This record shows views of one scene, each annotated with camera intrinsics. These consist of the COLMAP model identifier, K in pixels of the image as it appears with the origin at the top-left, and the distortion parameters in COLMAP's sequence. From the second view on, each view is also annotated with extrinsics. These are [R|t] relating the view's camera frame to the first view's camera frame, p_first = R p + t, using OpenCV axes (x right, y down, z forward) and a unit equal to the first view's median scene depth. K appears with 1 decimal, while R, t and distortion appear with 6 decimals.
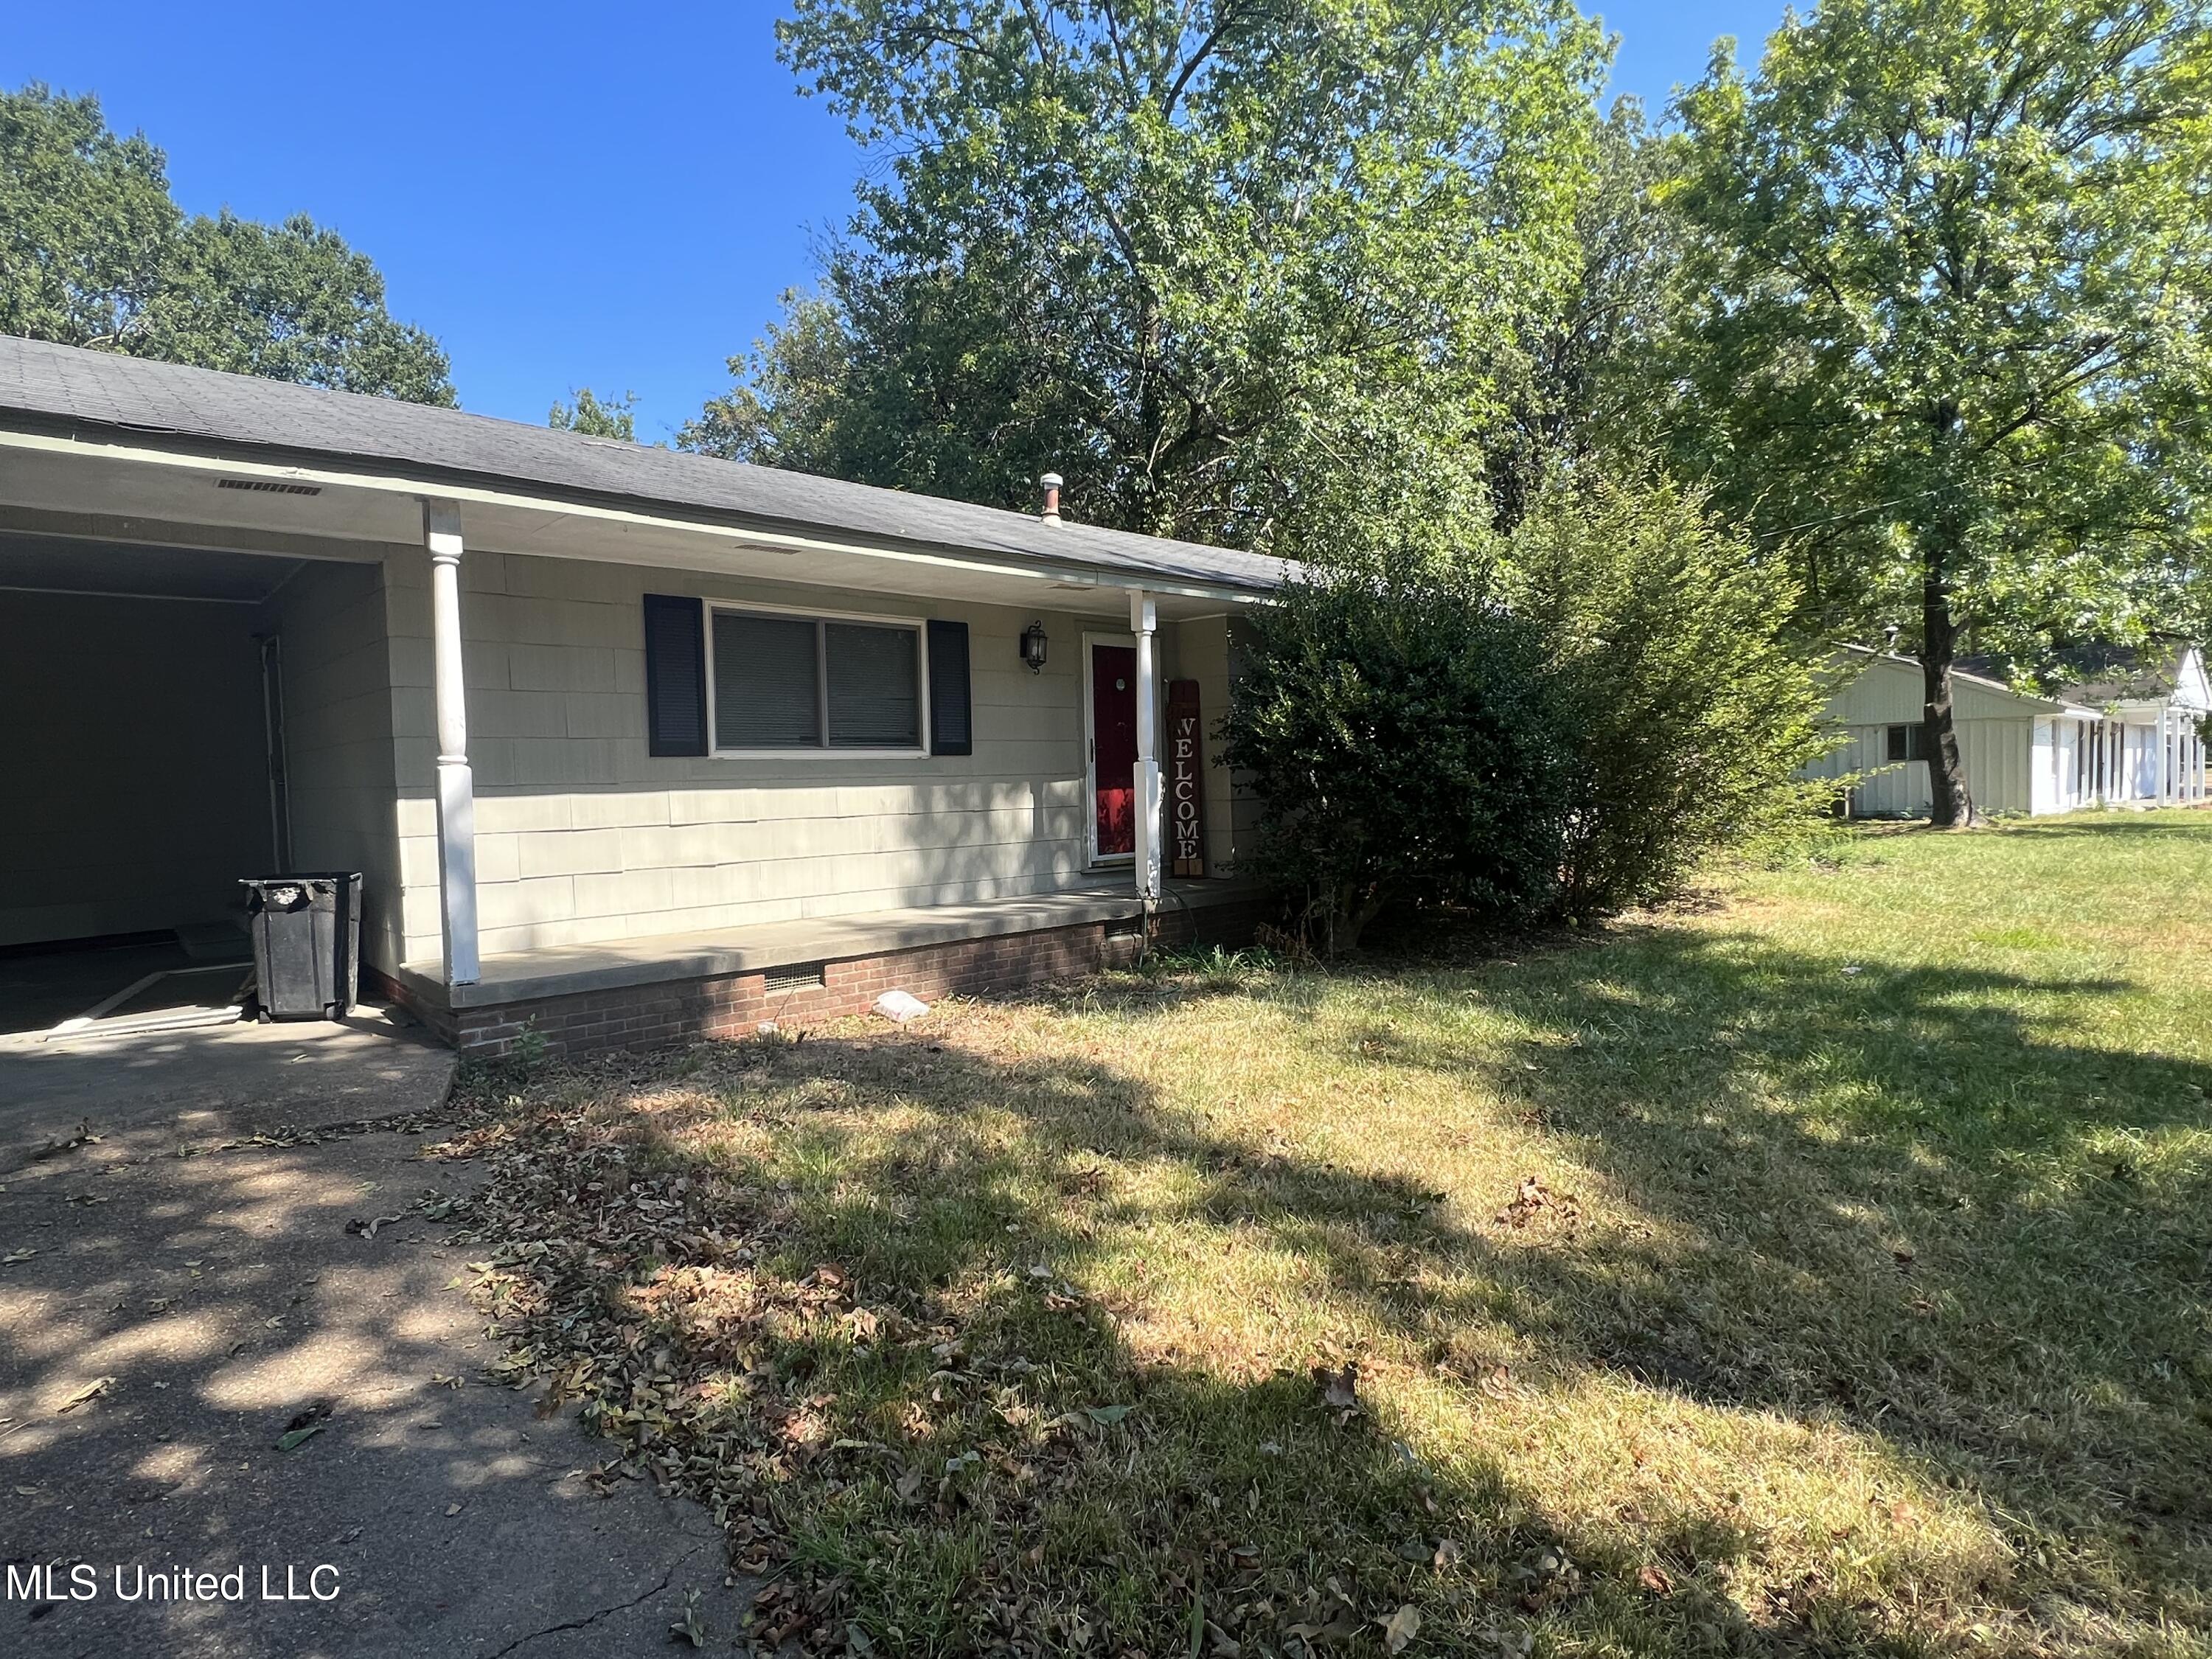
lens RADIAL K [[1143.2, 0, 1095.5], [0, 1143.2, 826.9], [0, 0, 1]] dist [0.001963, 0.000123]
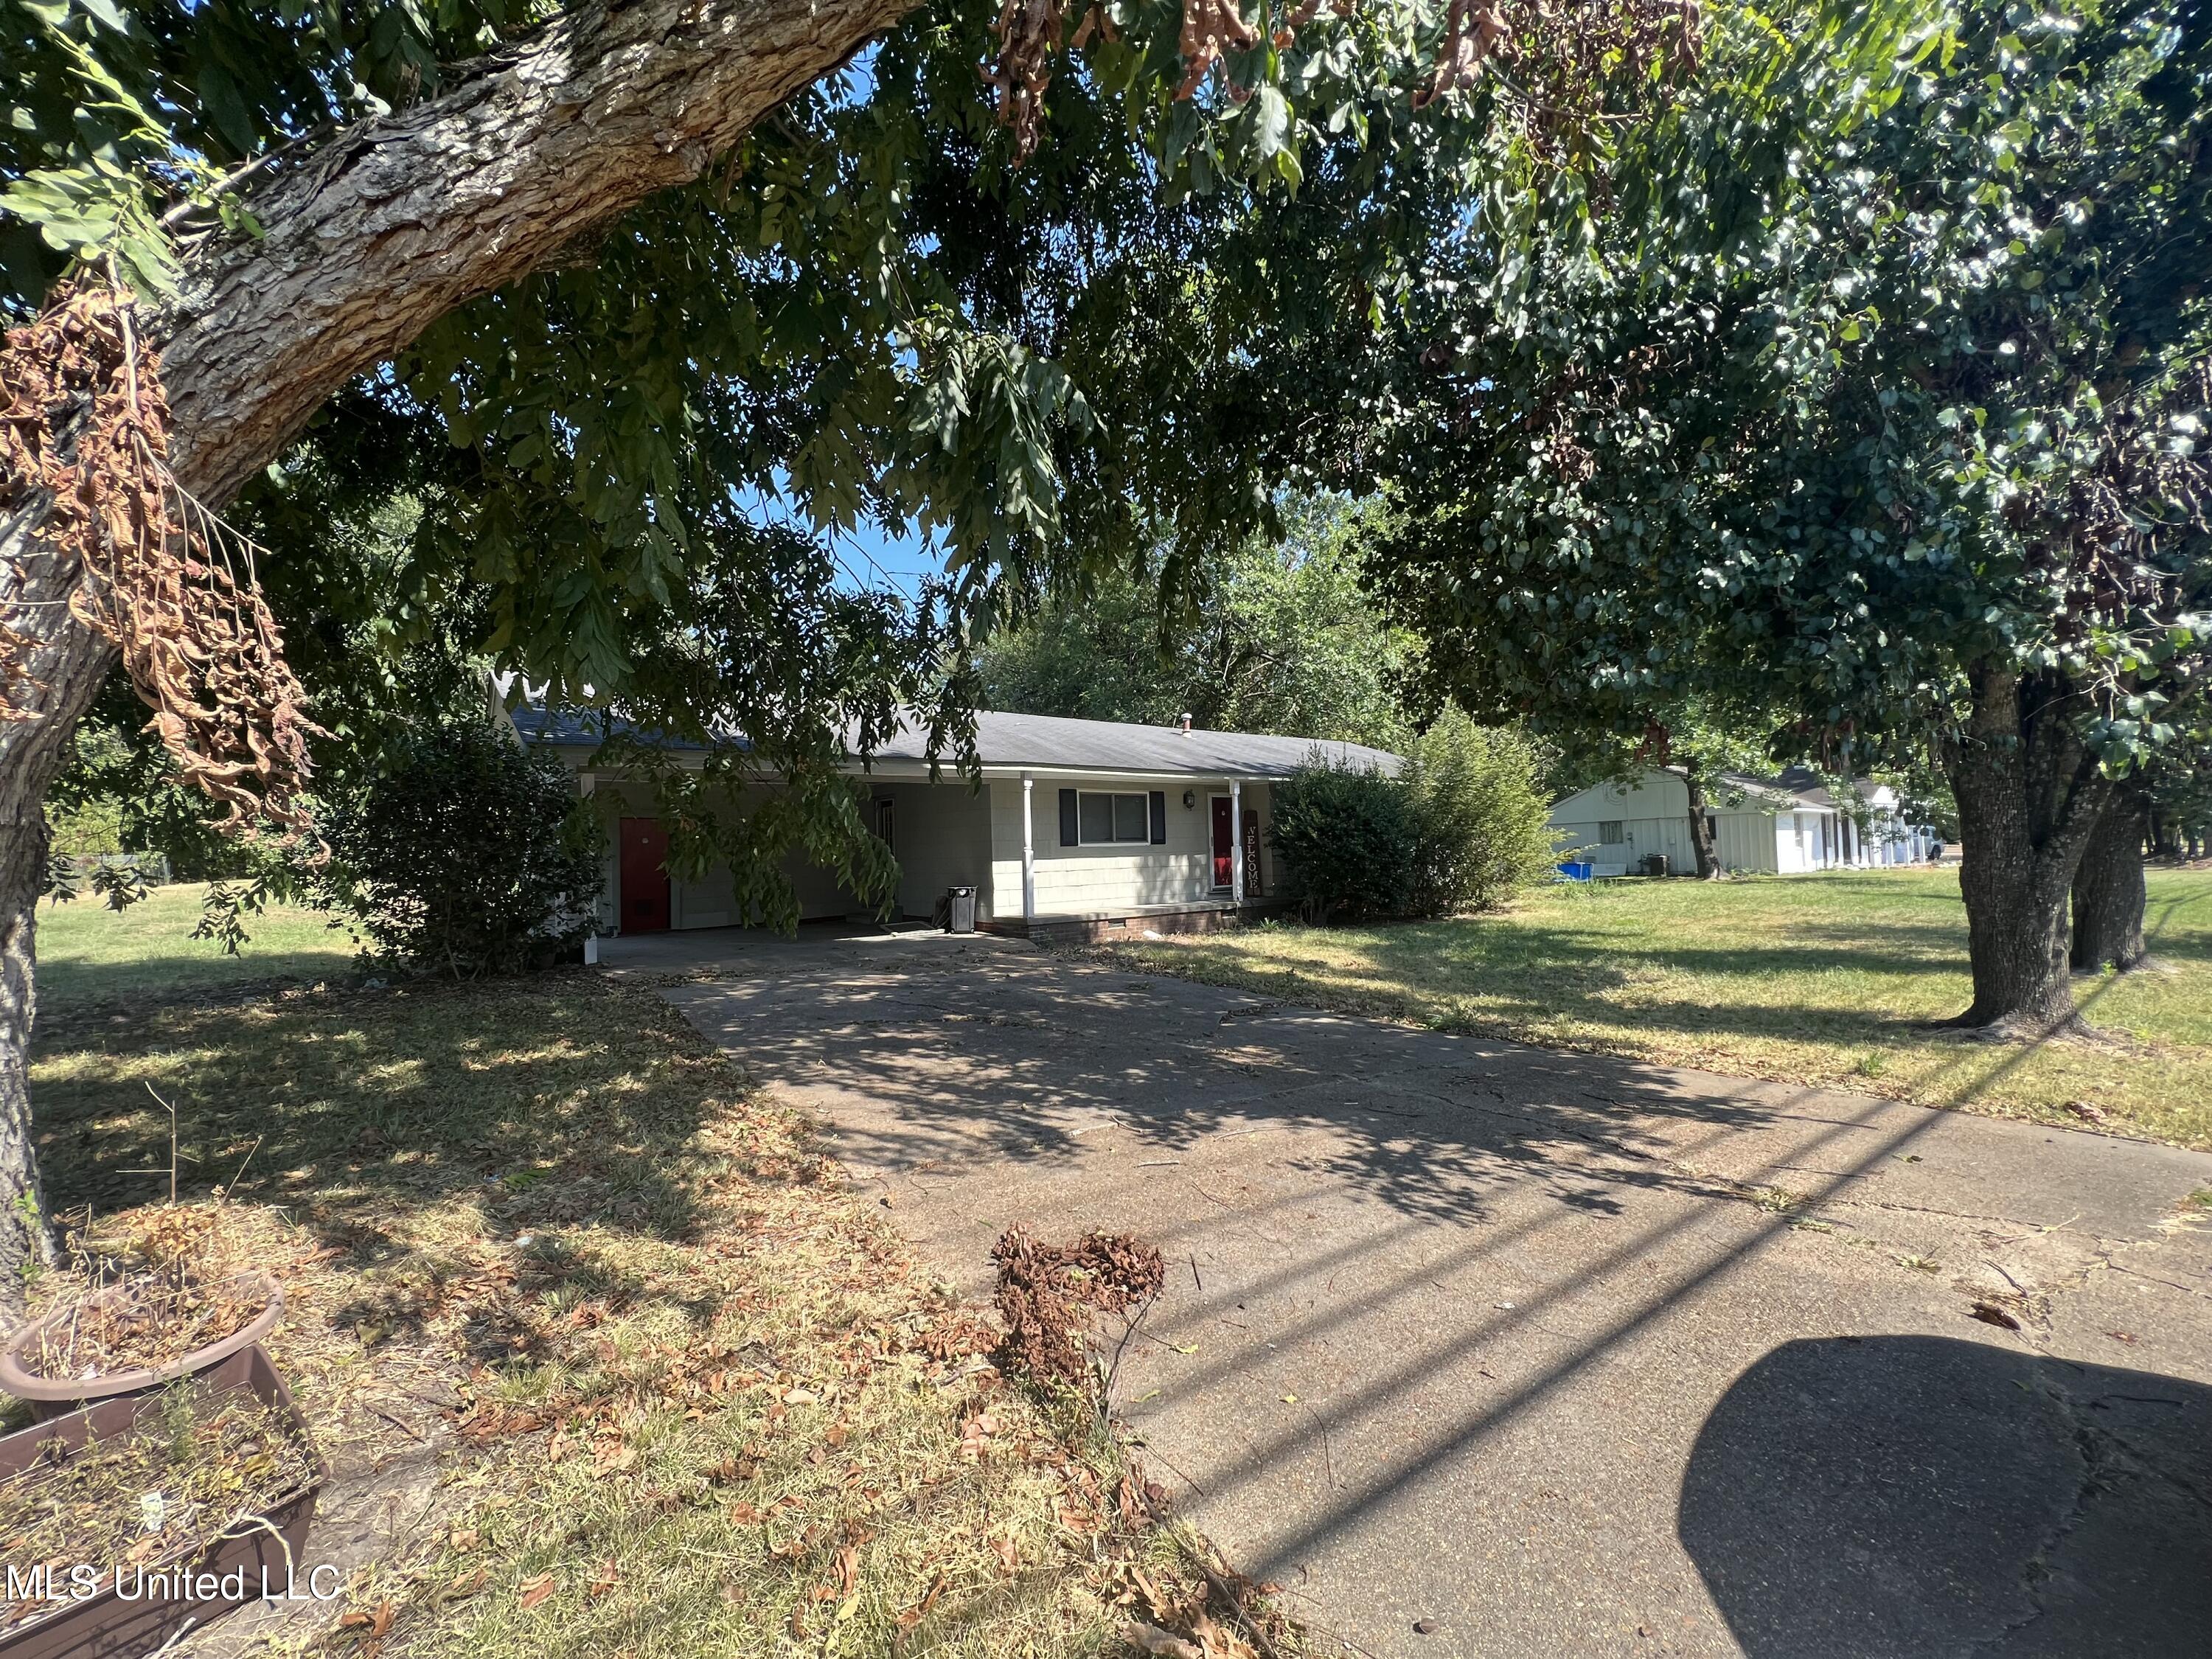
lens RADIAL K [[892.0, 0, 1108.4], [0, 892.0, 839.5], [0, 0, 1]] dist [-0.001560, -0.000044]
pose [[0.997498, -0.007023, -0.070341, -0.137092], [0.002781, 0.998181, -0.060219, 0.062310], [0.070636, 0.059873, 0.995704, -1.341670]]
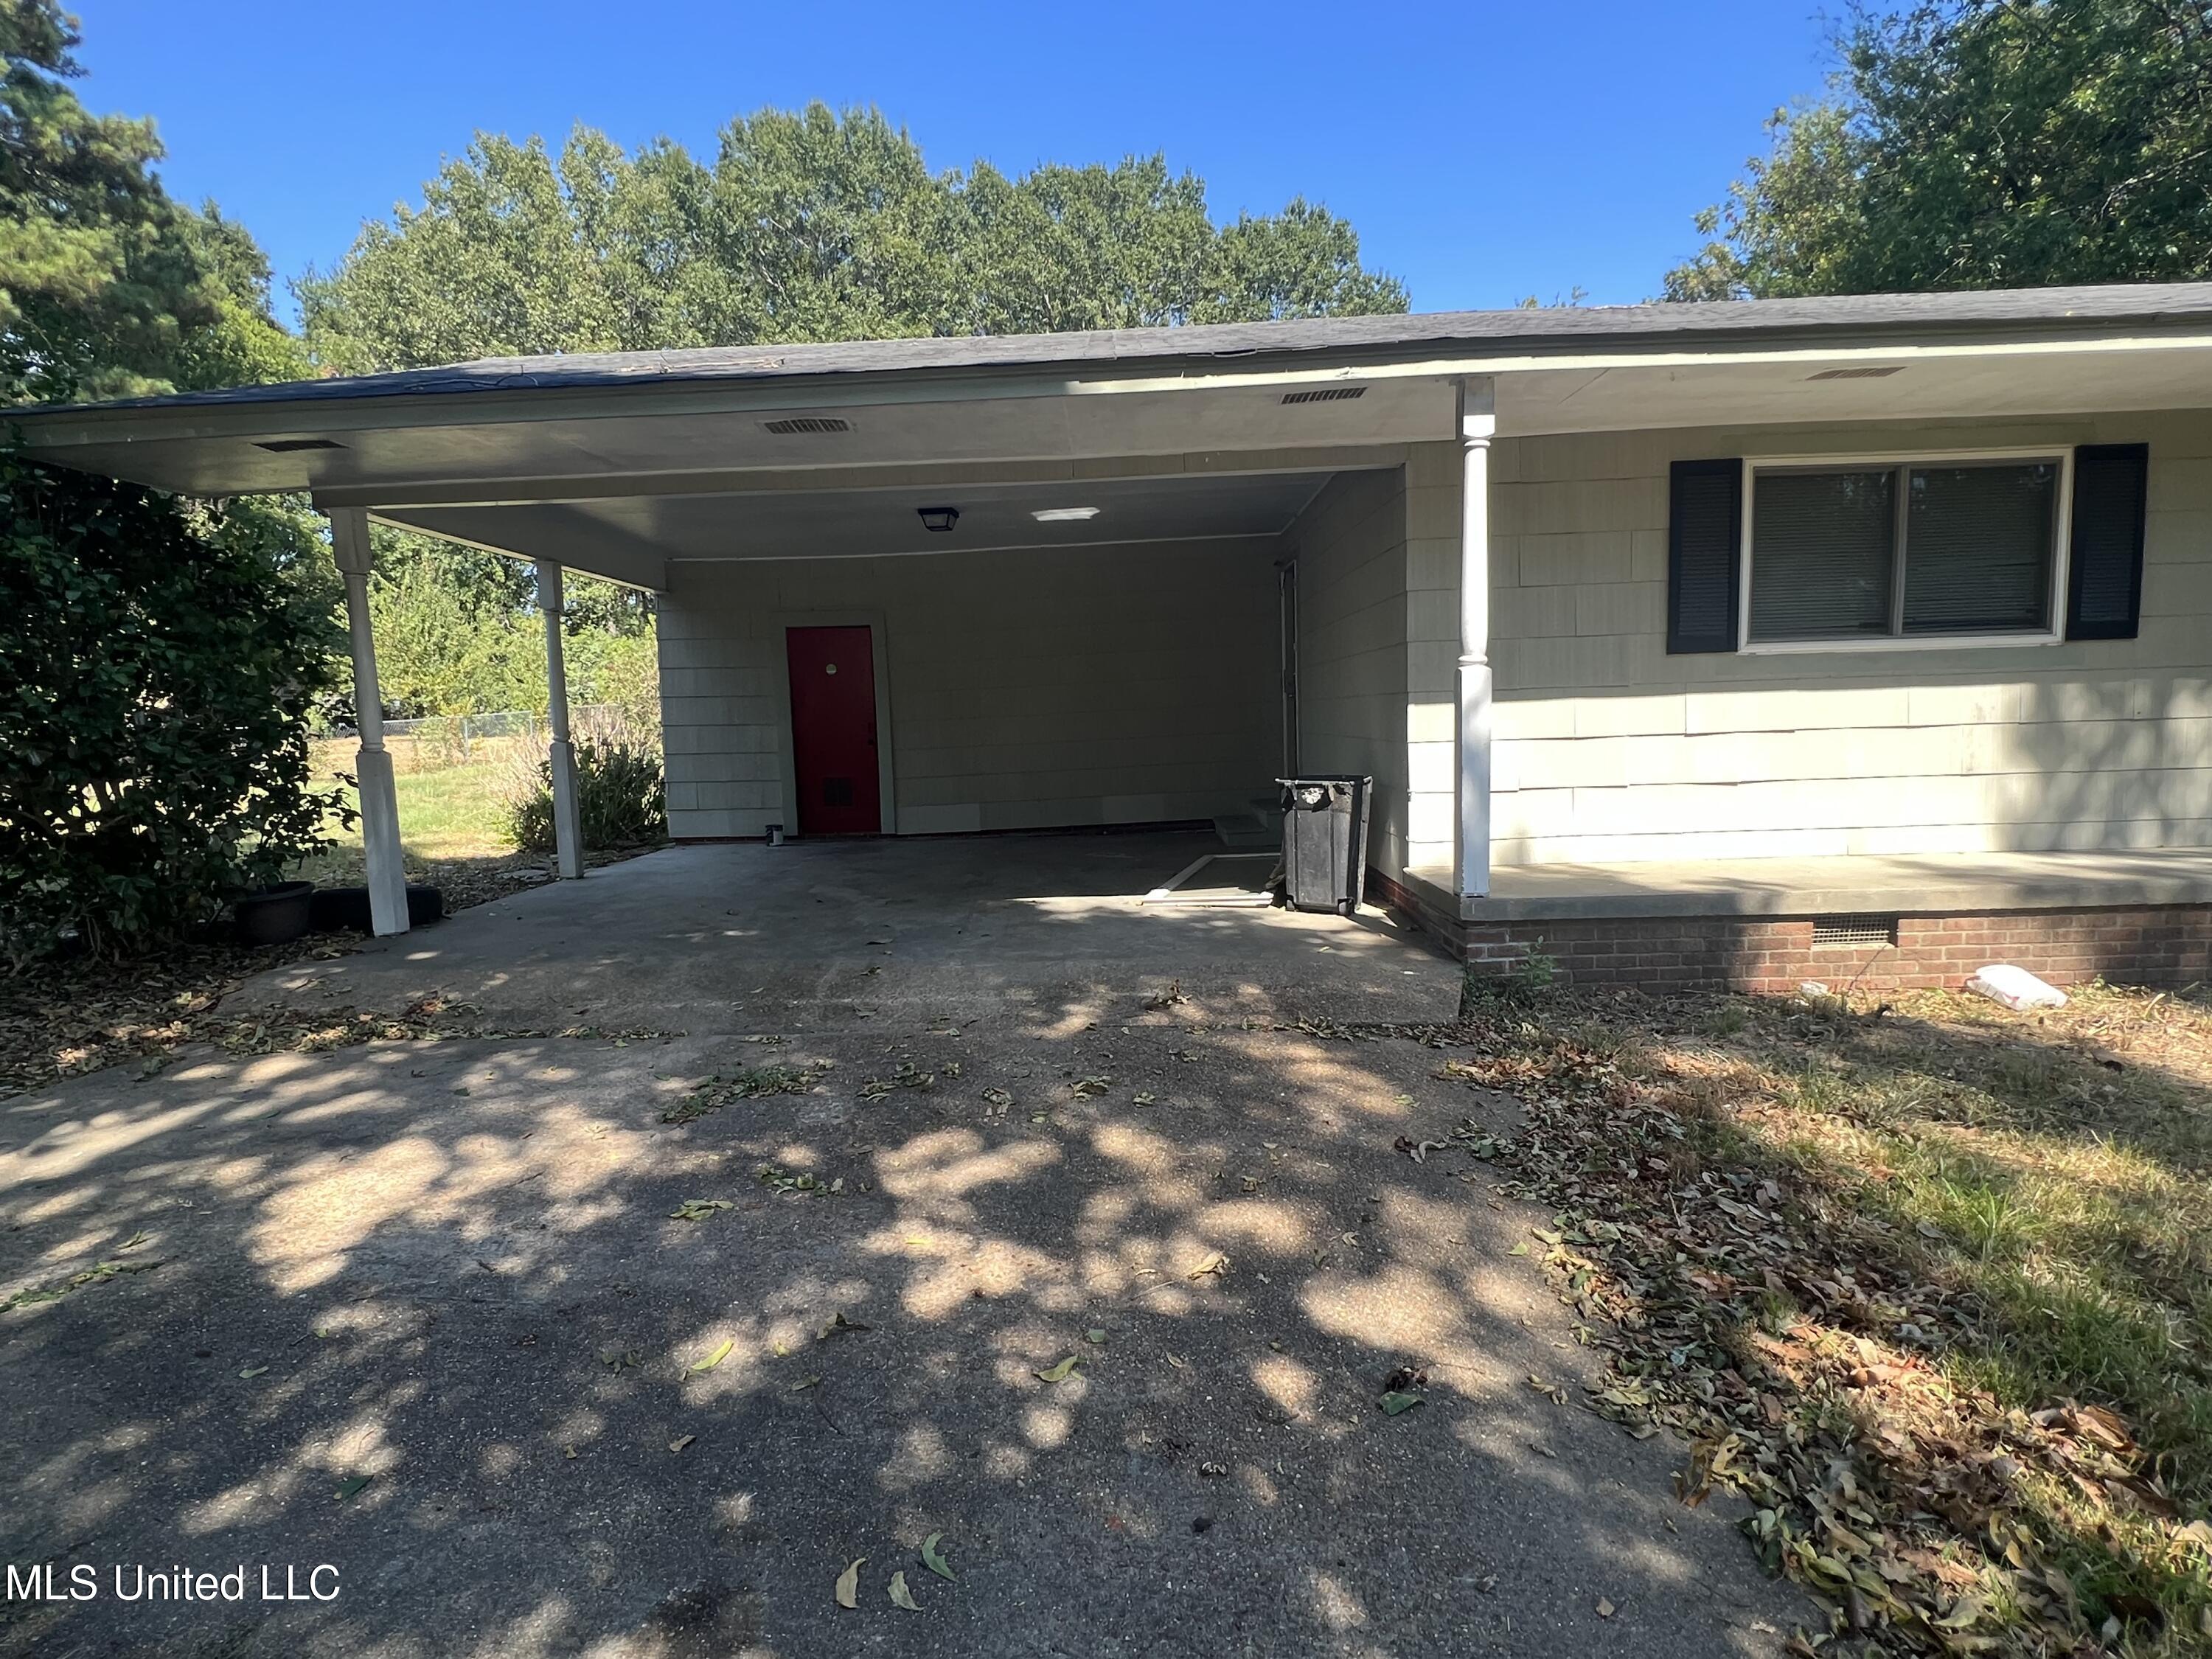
lens RADIAL K [[1143.2, 0, 1100.1], [0, 1143.2, 829.6], [0, 0, 1]] dist [0.001963, 0.000123]
pose [[0.725213, 0.066387, -0.685316, -0.115714], [-0.014193, 0.996571, 0.081519, 0.007293], [0.688378, -0.049392, 0.723669, 0.087148]]
